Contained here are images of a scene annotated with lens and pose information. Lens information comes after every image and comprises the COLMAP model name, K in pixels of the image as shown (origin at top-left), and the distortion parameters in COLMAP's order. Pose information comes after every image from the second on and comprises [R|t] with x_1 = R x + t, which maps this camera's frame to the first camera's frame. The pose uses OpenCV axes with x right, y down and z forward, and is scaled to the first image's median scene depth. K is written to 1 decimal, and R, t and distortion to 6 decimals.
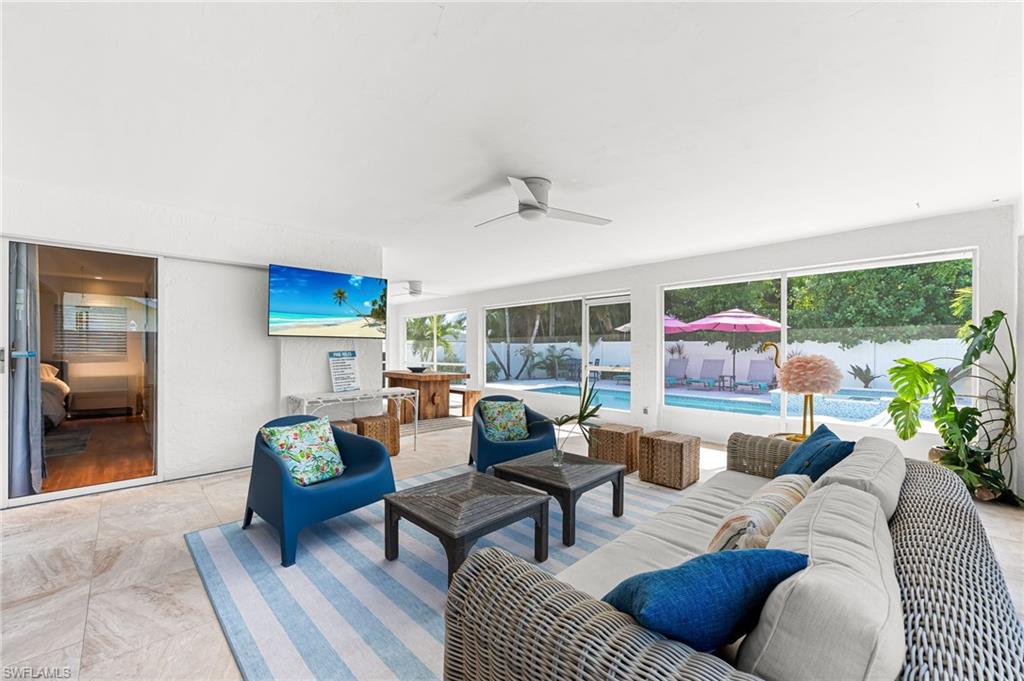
lens RADIAL K [[407.9, 0, 512.0], [0, 407.9, 340.5], [0, 0, 1]] dist [-0.000030, 0.000091]
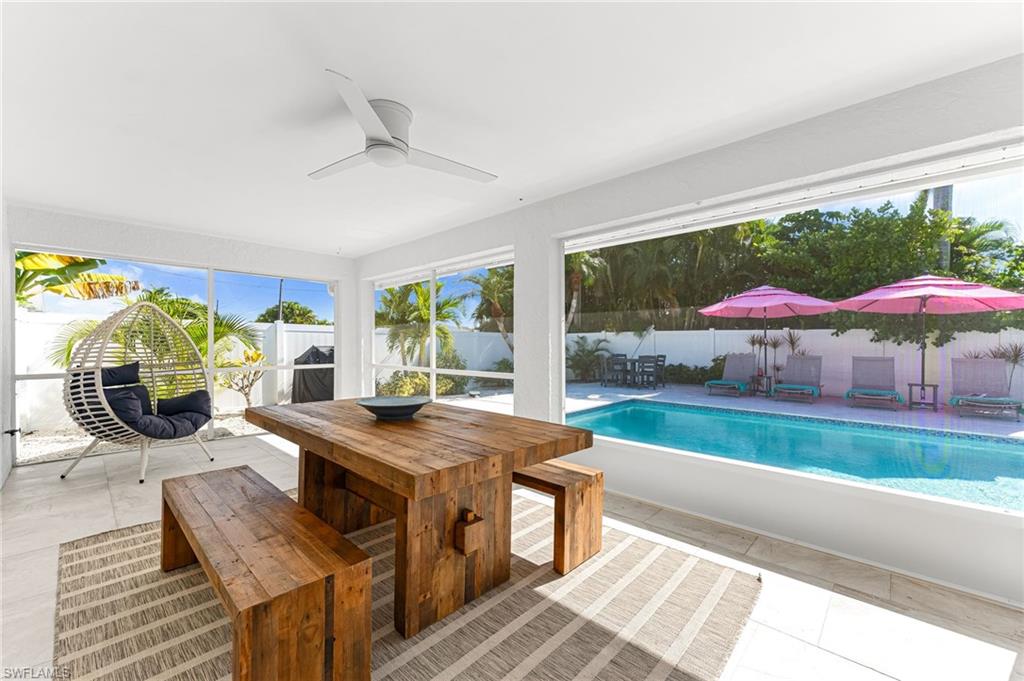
lens RADIAL K [[407.9, 0, 512.0], [0, 407.9, 340.5], [0, 0, 1]] dist [-0.000030, 0.000091]
pose [[0.998805, -0.000506, 0.048873, -0.089156], [-0.000386, 0.999833, 0.018246, 0.009028], [-0.048874, -0.018244, 0.998638, 0.386035]]
